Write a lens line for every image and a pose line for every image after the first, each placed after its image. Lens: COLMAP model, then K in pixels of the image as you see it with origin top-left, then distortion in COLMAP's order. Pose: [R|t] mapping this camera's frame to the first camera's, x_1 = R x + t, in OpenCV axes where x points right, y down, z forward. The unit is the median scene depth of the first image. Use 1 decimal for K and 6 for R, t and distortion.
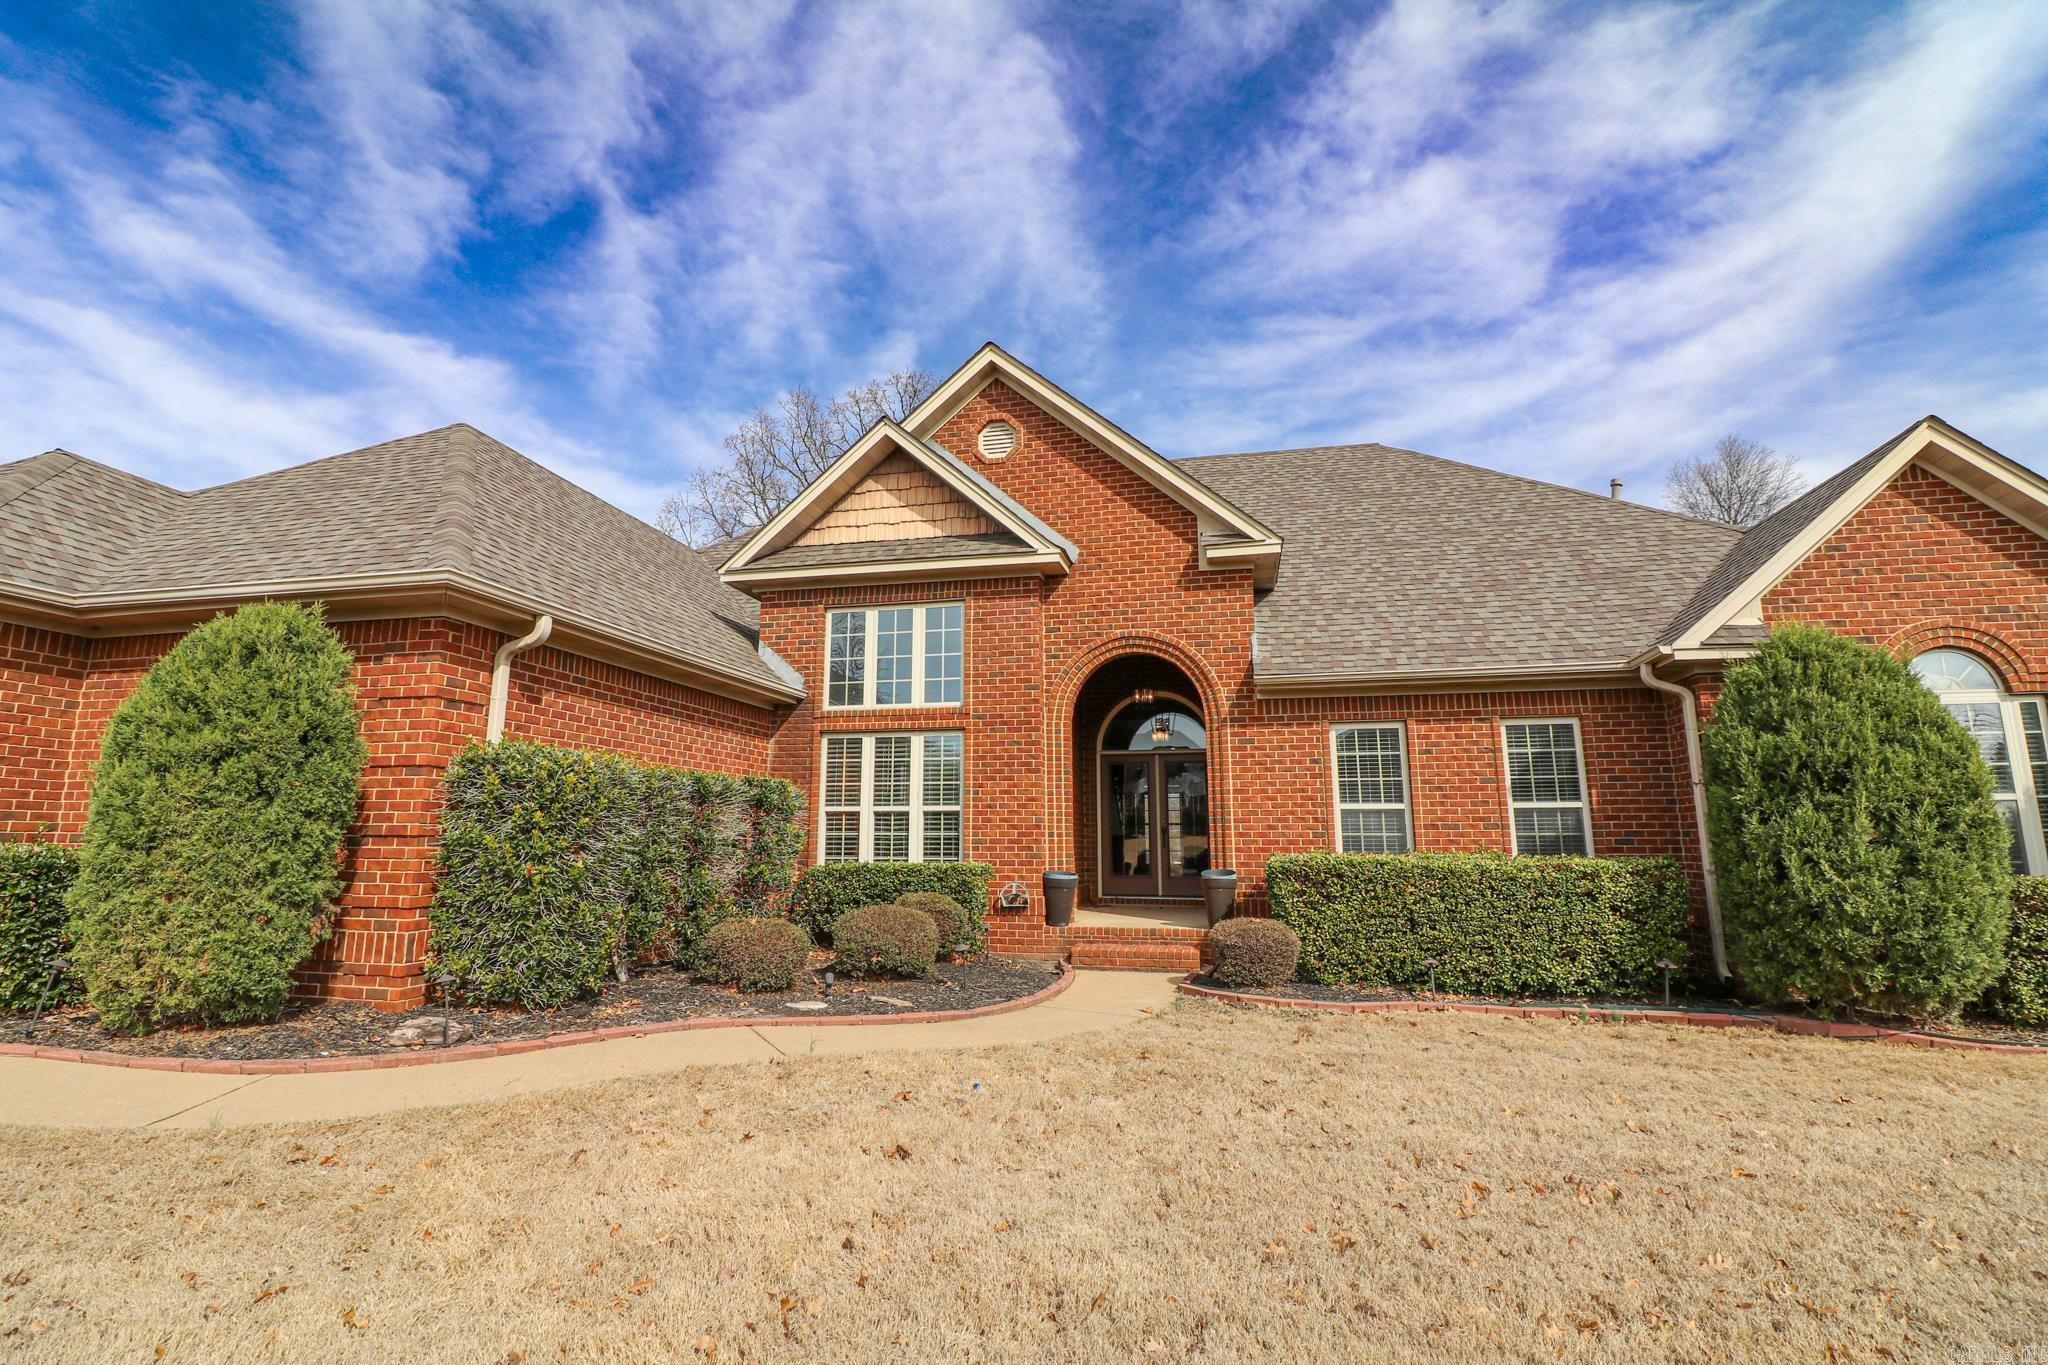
lens RADIAL K [[948.3, 0, 1023.0], [0, 948.3, 670.2], [0, 0, 1]] dist [-0.003572, -0.011634]
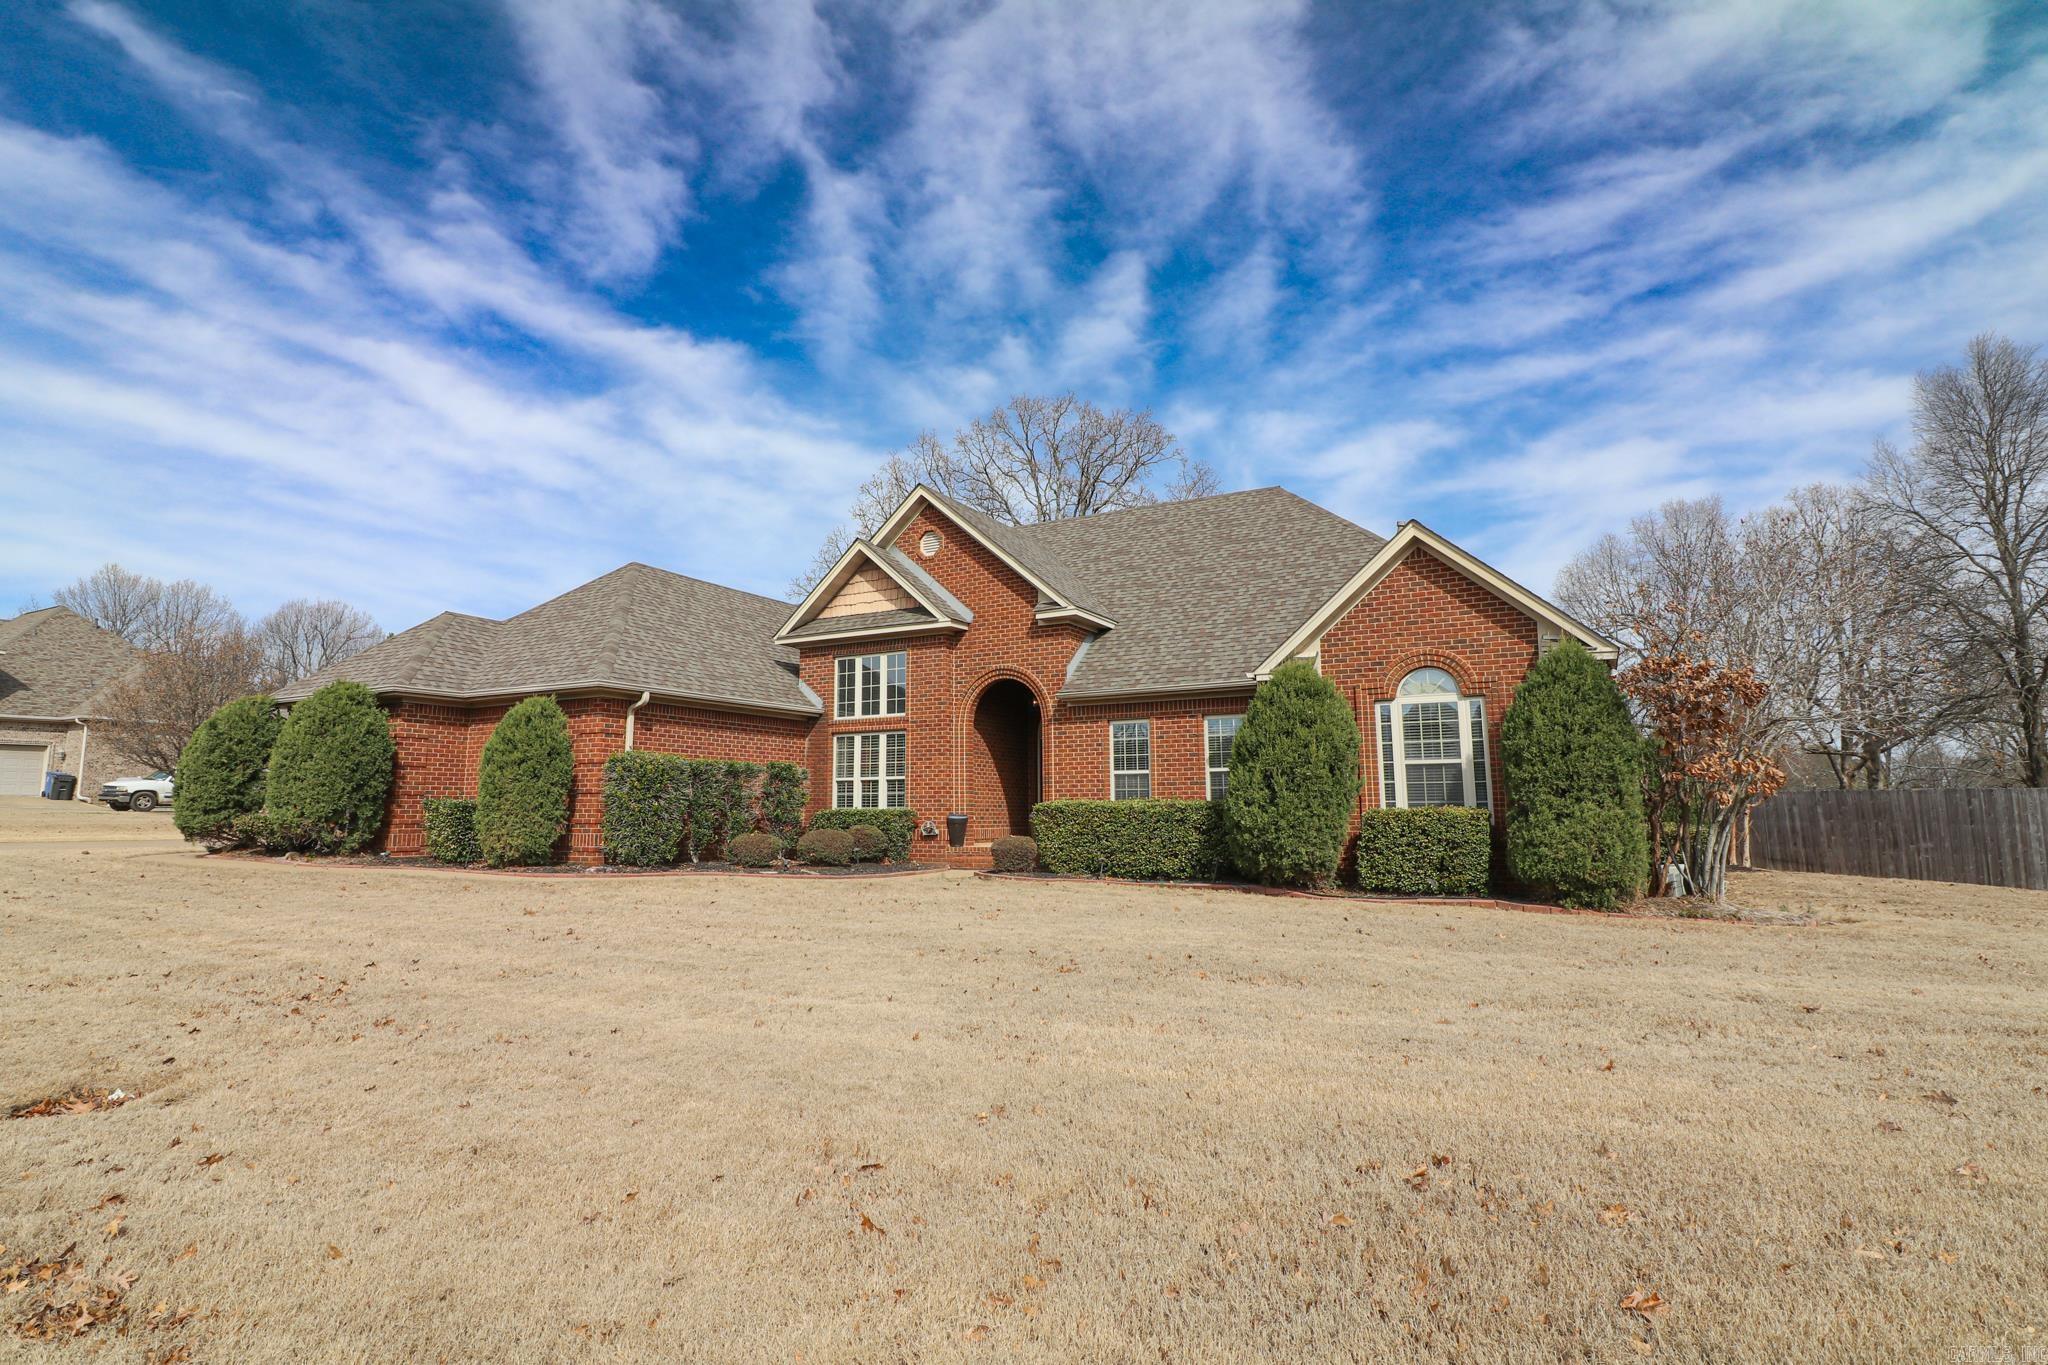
lens RADIAL K [[1102.9, 0, 1016.5], [0, 1102.9, 679.7], [0, 0, 1]] dist [0.113508, -0.128715]
pose [[0.958073, -0.041662, -0.283478, 0.679941], [0.056382, 0.997441, 0.043962, -0.099699], [0.280921, -0.058102, 0.957971, -0.795610]]
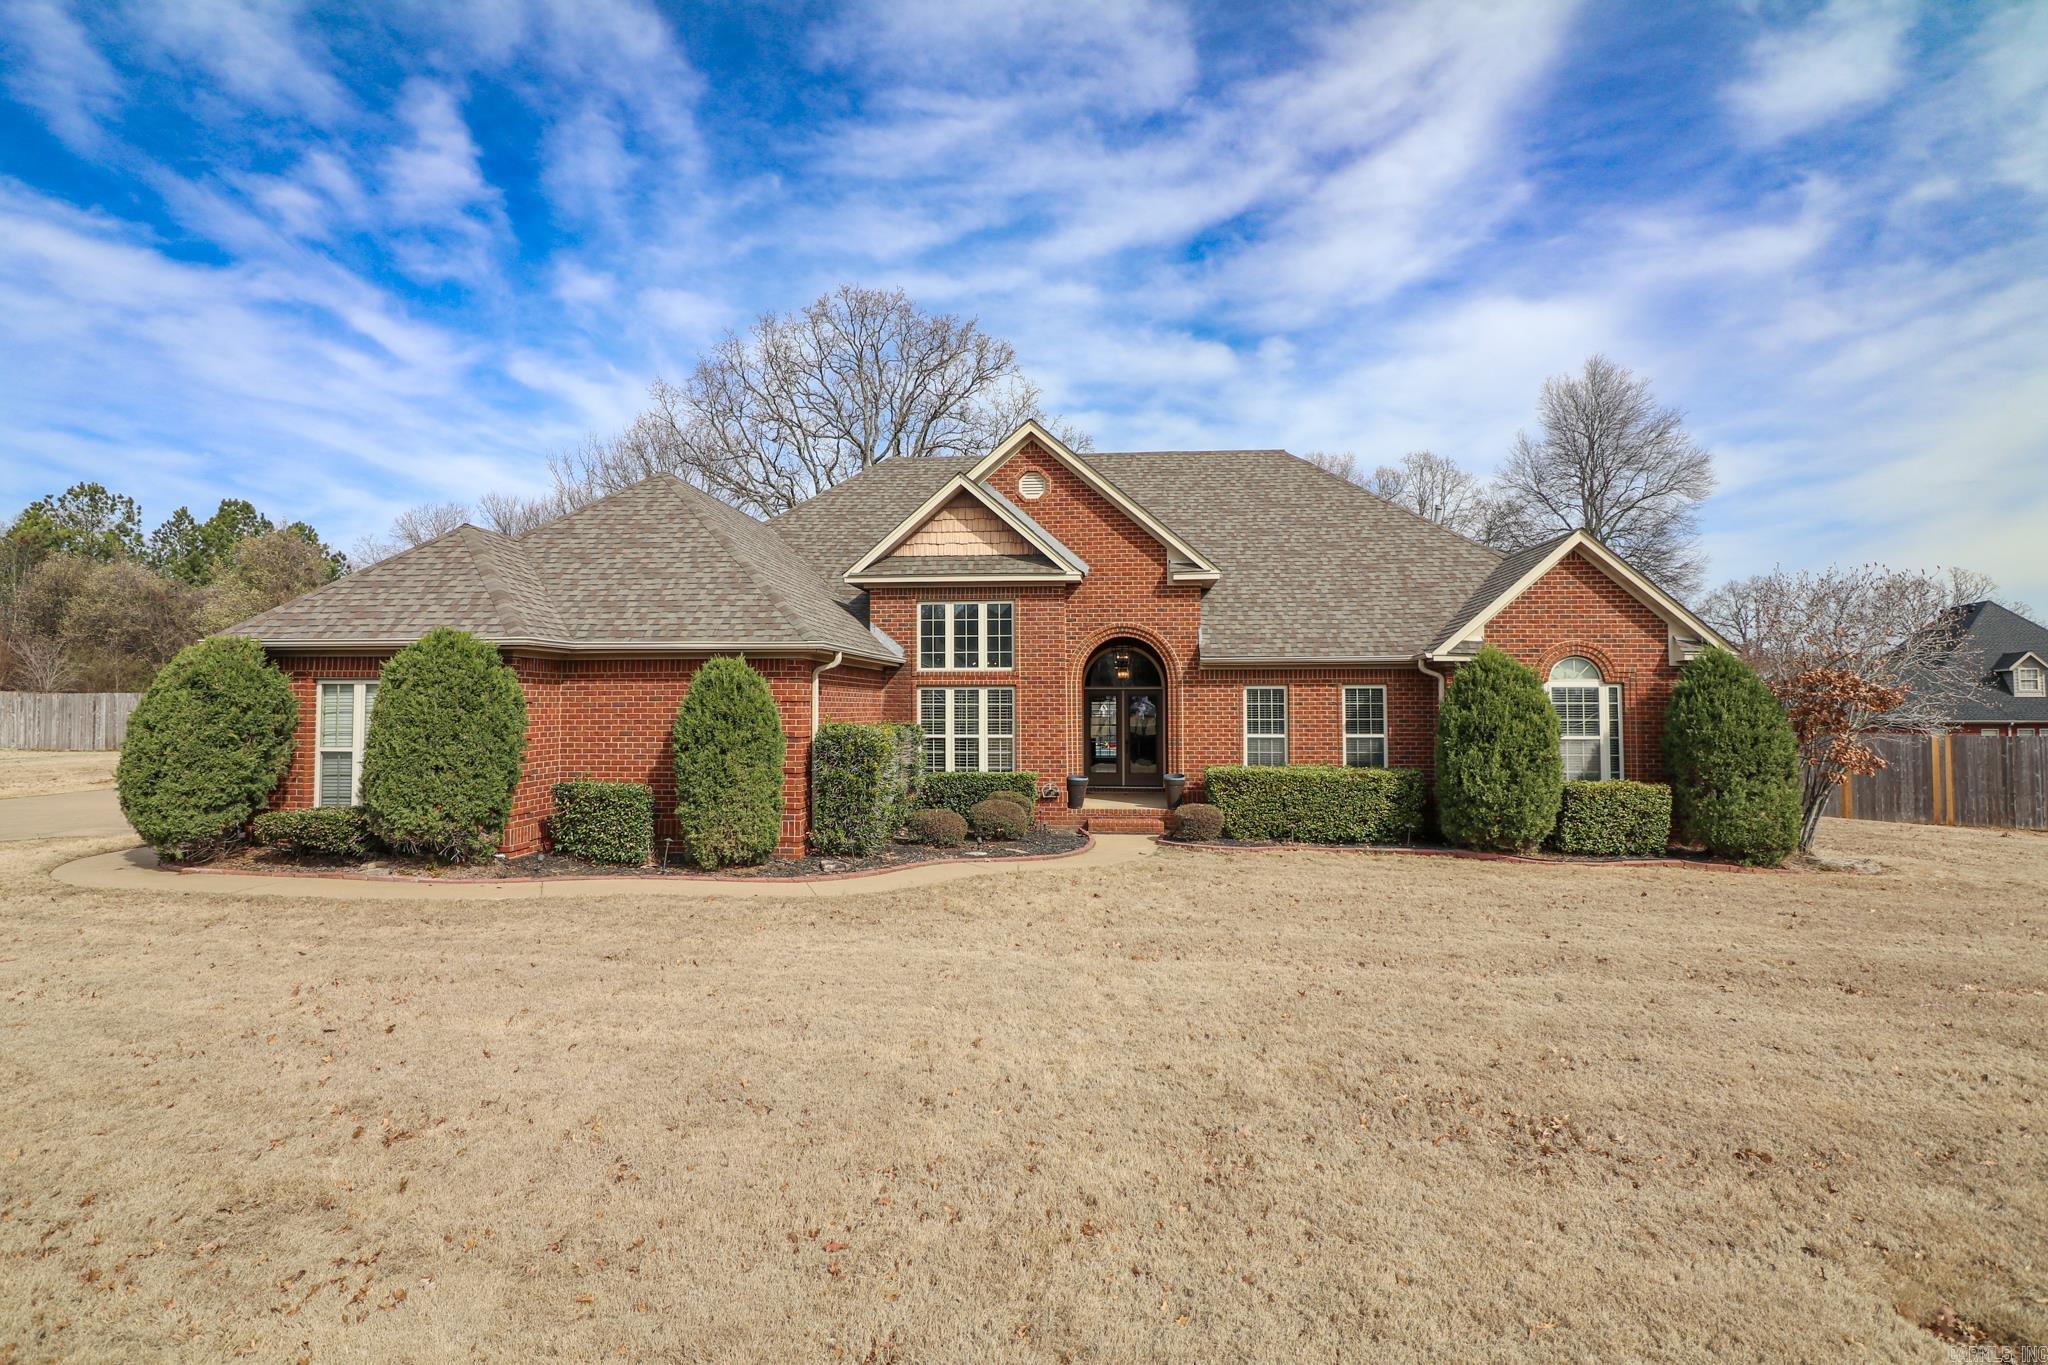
lens RADIAL K [[1069.2, 0, 1027.6], [0, 1069.2, 682.6], [0, 0, 1]] dist [-0.001375, -0.001267]
pose [[0.991041, -0.000084, 0.133562, -0.279172], [-0.021087, 0.987360, 0.157084, -0.221029], [-0.131886, -0.158493, 0.978512, -0.721263]]
